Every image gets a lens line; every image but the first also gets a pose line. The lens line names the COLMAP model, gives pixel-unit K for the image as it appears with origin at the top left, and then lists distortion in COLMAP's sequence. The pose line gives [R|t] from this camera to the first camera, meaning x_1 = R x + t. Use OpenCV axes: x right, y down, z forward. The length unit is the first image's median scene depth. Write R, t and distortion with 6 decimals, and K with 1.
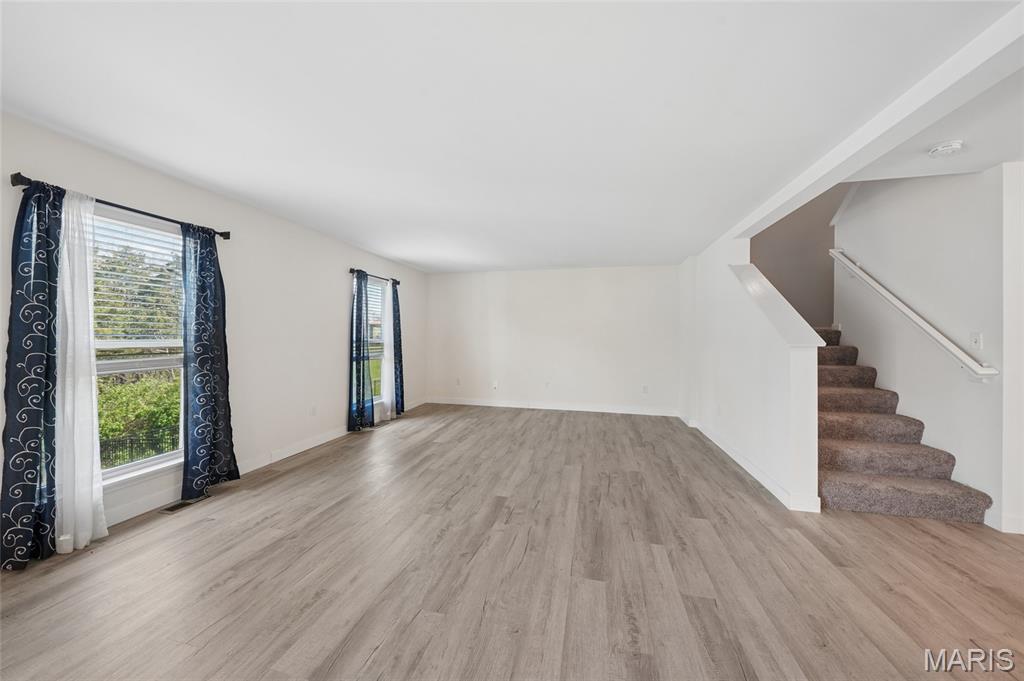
lens RADIAL K [[346.3, 0, 508.9], [0, 346.3, 338.8], [0, 0, 1]] dist [-0.002355, 0.000076]
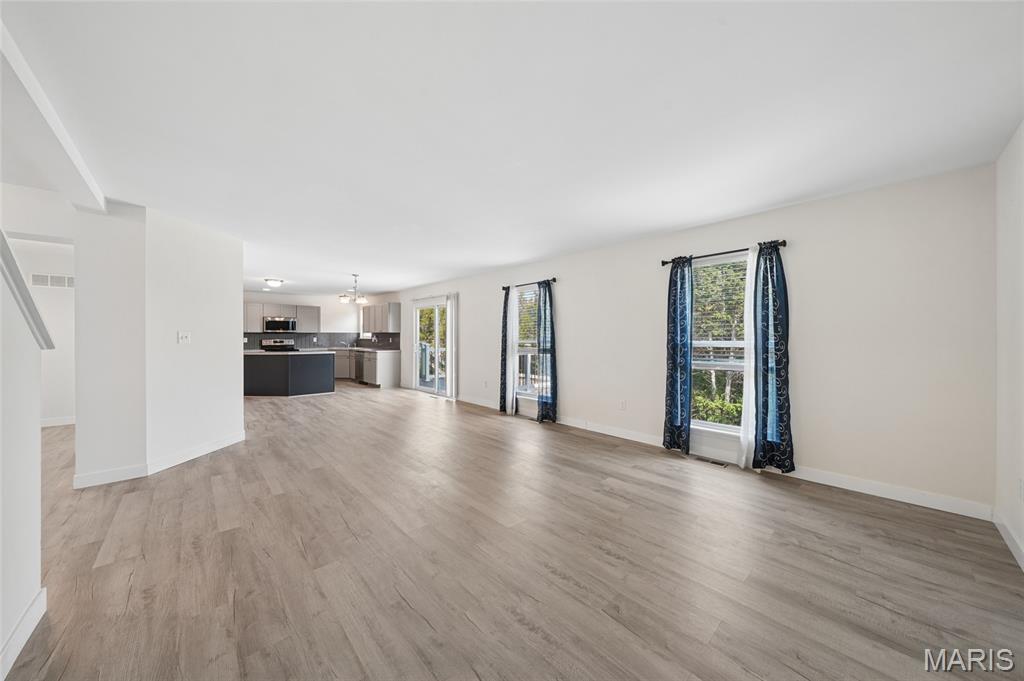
lens RADIAL K [[346.3, 0, 508.9], [0, 346.3, 338.8], [0, 0, 1]] dist [-0.002355, 0.000076]
pose [[-0.548916, -0.004141, -0.835867, 0.829520], [-0.006158, 0.999981, -0.000910, -0.001201], [0.835855, 0.004647, -0.548931, 1.933057]]
